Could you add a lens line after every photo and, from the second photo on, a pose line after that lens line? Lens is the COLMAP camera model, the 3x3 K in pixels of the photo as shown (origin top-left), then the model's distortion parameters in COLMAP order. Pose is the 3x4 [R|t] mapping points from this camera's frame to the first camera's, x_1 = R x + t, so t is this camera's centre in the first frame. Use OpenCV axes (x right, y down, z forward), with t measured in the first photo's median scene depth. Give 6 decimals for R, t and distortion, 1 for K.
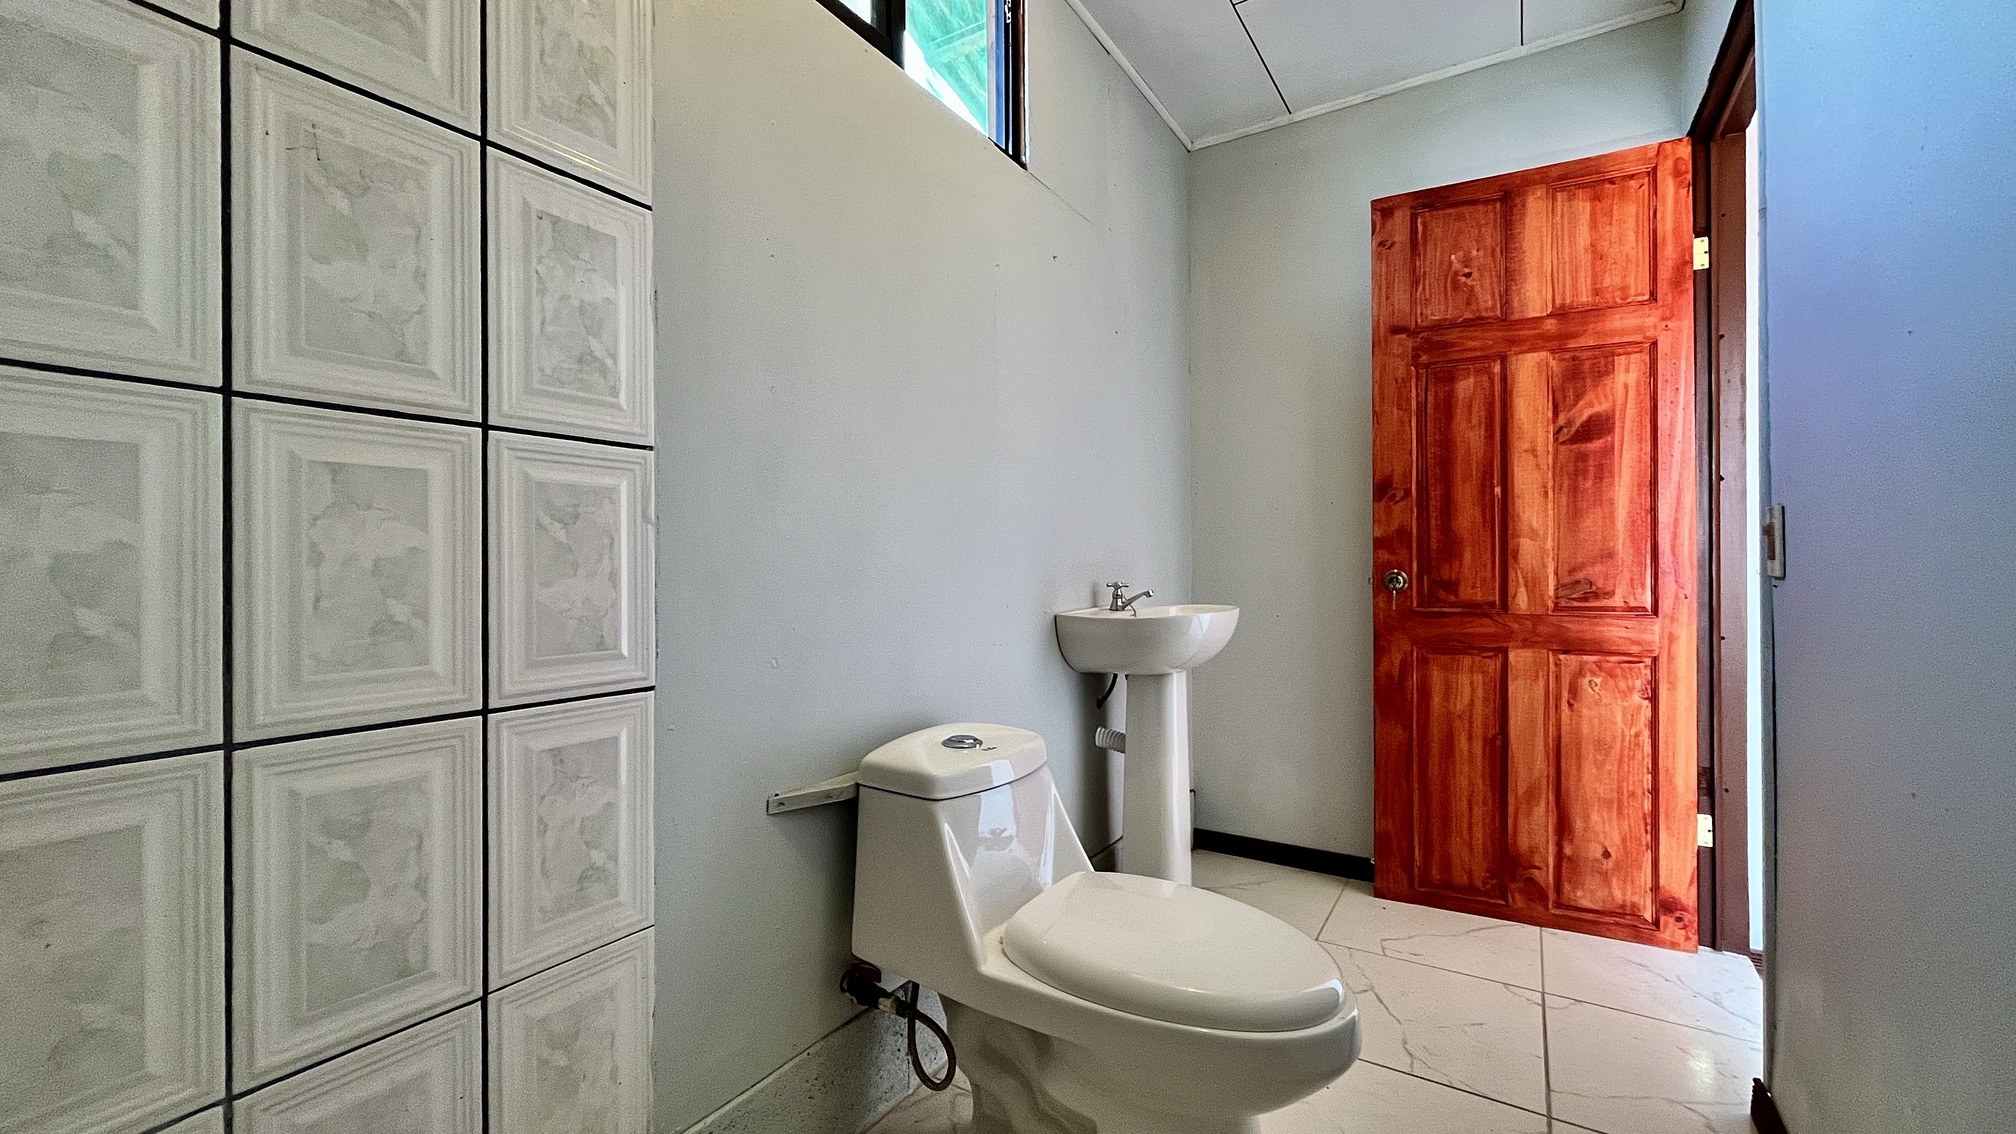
lens RADIAL K [[824.1, 0, 1006.7], [0, 824.1, 563.9], [0, 0, 1]] dist [-0.000114, 0.000022]
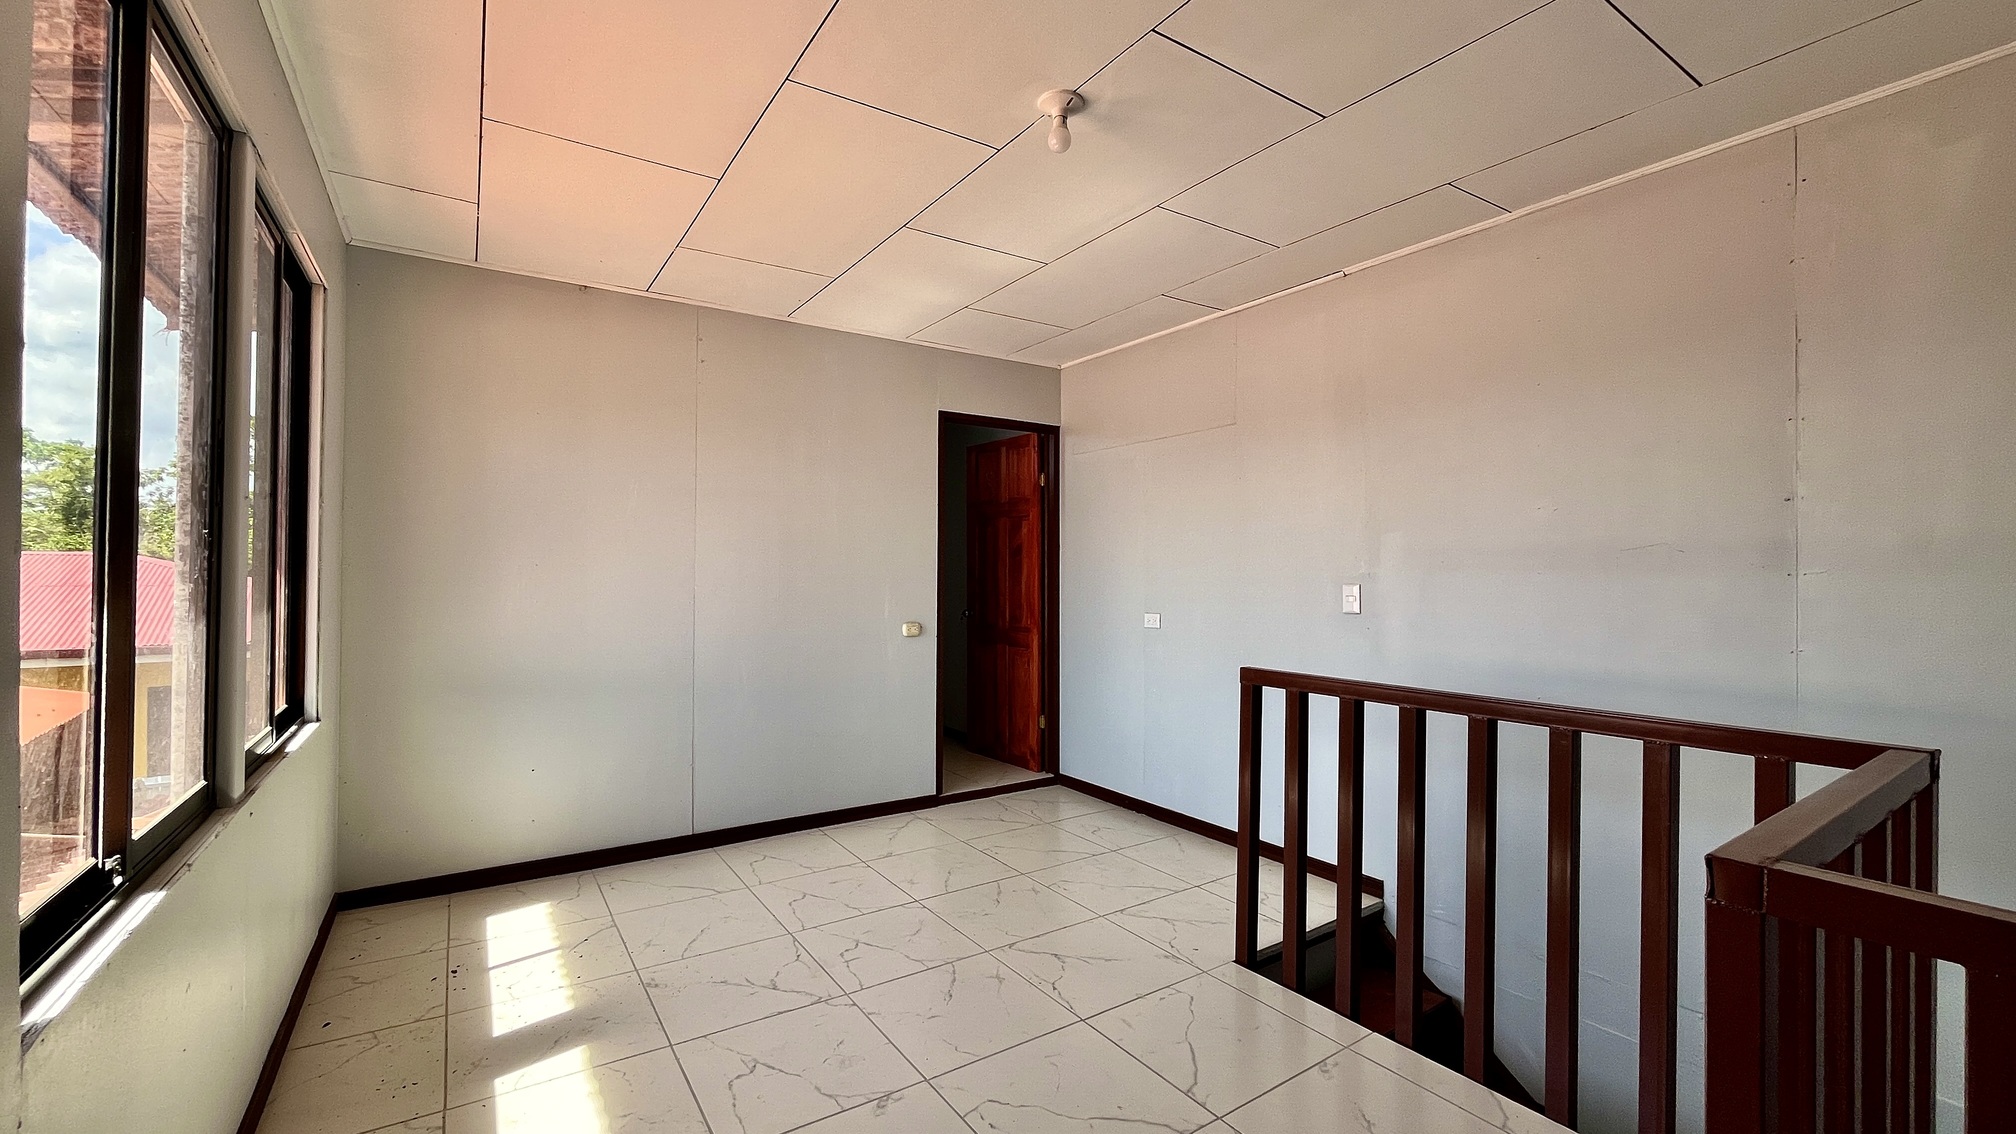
lens RADIAL K [[824.1, 0, 1010.8], [0, 824.1, 569.5], [0, 0, 1]] dist [-0.000114, 0.000022]
pose [[0.916296, -0.000336, -0.400502, 1.632067], [-0.001916, 0.999985, -0.005221, -0.099627], [0.400498, 0.005551, 0.916281, -1.158107]]
